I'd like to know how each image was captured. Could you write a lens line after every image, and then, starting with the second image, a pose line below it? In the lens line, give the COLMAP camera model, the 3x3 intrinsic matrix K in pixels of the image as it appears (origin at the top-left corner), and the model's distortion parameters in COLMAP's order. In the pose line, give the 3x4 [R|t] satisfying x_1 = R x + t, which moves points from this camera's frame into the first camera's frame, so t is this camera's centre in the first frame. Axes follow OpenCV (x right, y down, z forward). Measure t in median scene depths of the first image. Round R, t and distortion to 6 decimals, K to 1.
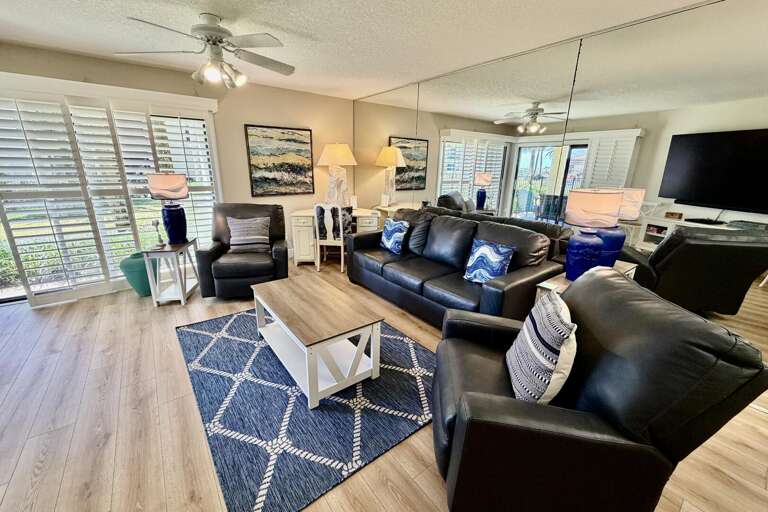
lens RADIAL K [[307.4, 0, 381.2], [0, 307.4, 253.9], [0, 0, 1]] dist [0.001248, 0.000153]
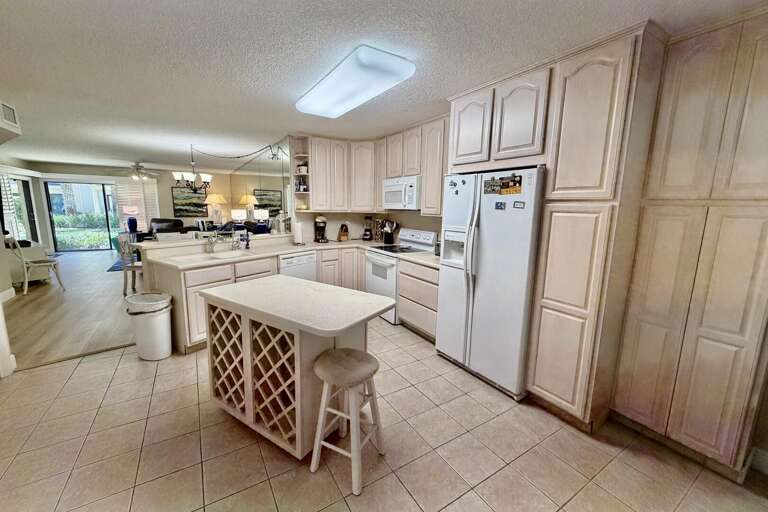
lens RADIAL K [[307.4, 0, 381.2], [0, 307.4, 253.9], [0, 0, 1]] dist [0.001248, 0.000153]
pose [[0.995633, 0.016035, -0.091963, 1.399387], [-0.026829, 0.992727, -0.117364, 0.330352], [0.089412, 0.119319, 0.988822, -1.149122]]
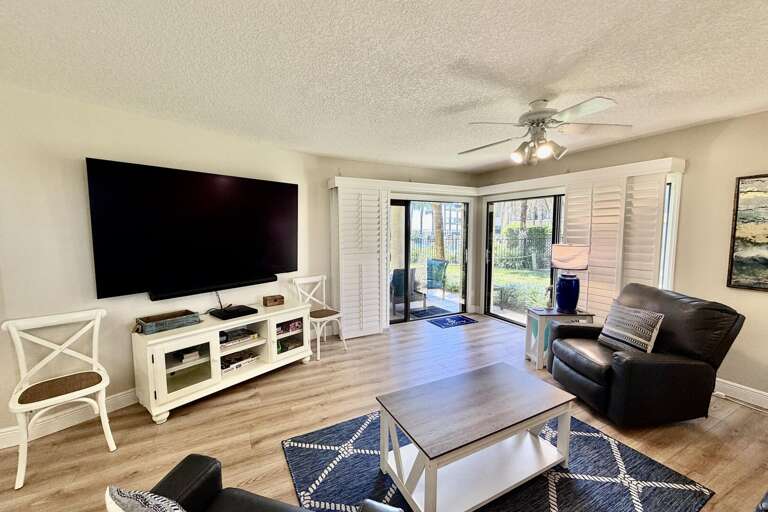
lens RADIAL K [[307.4, 0, 381.2], [0, 307.4, 253.9], [0, 0, 1]] dist [0.001248, 0.000153]
pose [[-0.176690, 0.071210, -0.981687, 0.332259], [-0.279005, 0.952846, 0.119335, -0.135938], [0.943895, 0.294981, -0.148490, 0.435638]]
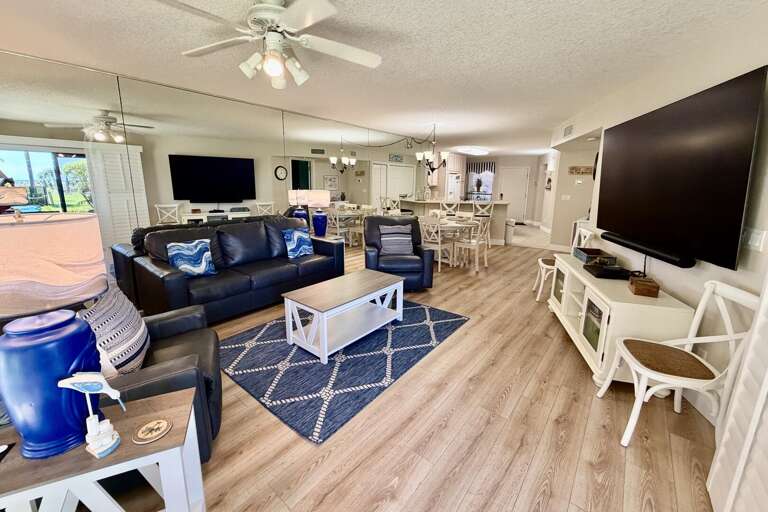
lens RADIAL K [[307.4, 0, 381.2], [0, 307.4, 253.9], [0, 0, 1]] dist [0.001248, 0.000153]
pose [[-0.231900, -0.236155, 0.943638, -0.802553], [0.259834, 0.919796, 0.294042, -0.172468], [-0.937395, 0.313378, -0.151940, 0.579056]]
